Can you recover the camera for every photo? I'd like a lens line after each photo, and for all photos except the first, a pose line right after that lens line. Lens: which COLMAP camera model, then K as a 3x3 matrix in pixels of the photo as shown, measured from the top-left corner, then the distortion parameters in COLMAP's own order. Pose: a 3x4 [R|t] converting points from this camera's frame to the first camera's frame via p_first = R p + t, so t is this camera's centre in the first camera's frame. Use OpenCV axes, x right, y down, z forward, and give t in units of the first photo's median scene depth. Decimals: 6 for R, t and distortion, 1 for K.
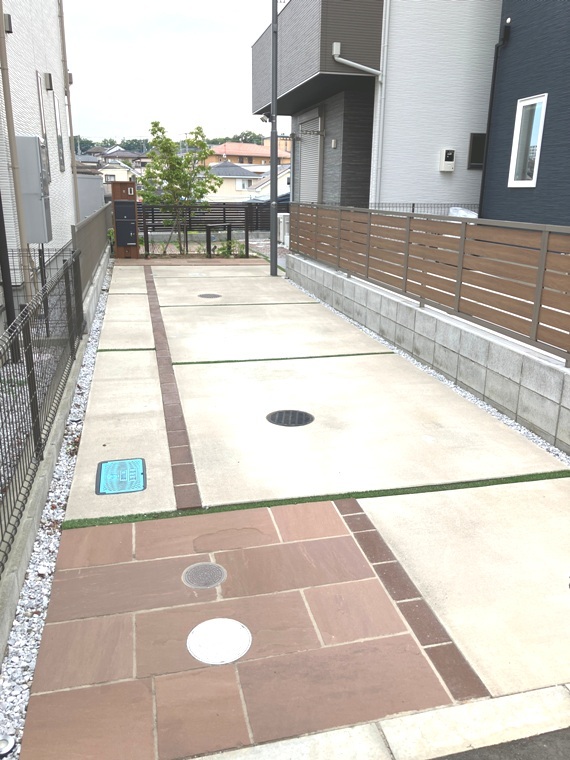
lens RADIAL K [[630.4, 0, 286.2], [0, 630.4, 381.0], [0, 0, 1]] dist [-0.007097, -0.002437]
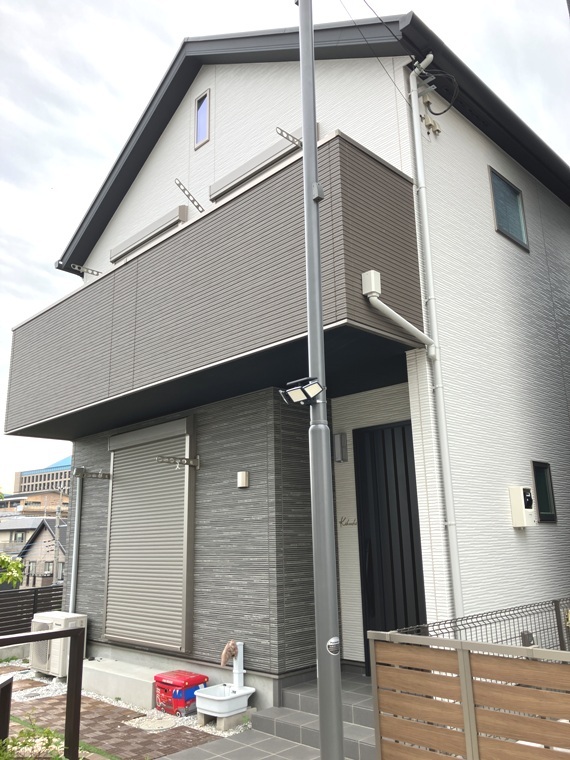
lens RADIAL K [[630.4, 0, 284.6], [0, 630.4, 378.6], [0, 0, 1]] dist [-0.007097, -0.002437]
pose [[0.845744, 0.115507, 0.520937, -0.177530], [0.178974, 0.858325, -0.480880, -0.193607], [-0.502678, 0.499936, 0.705251, 0.579095]]
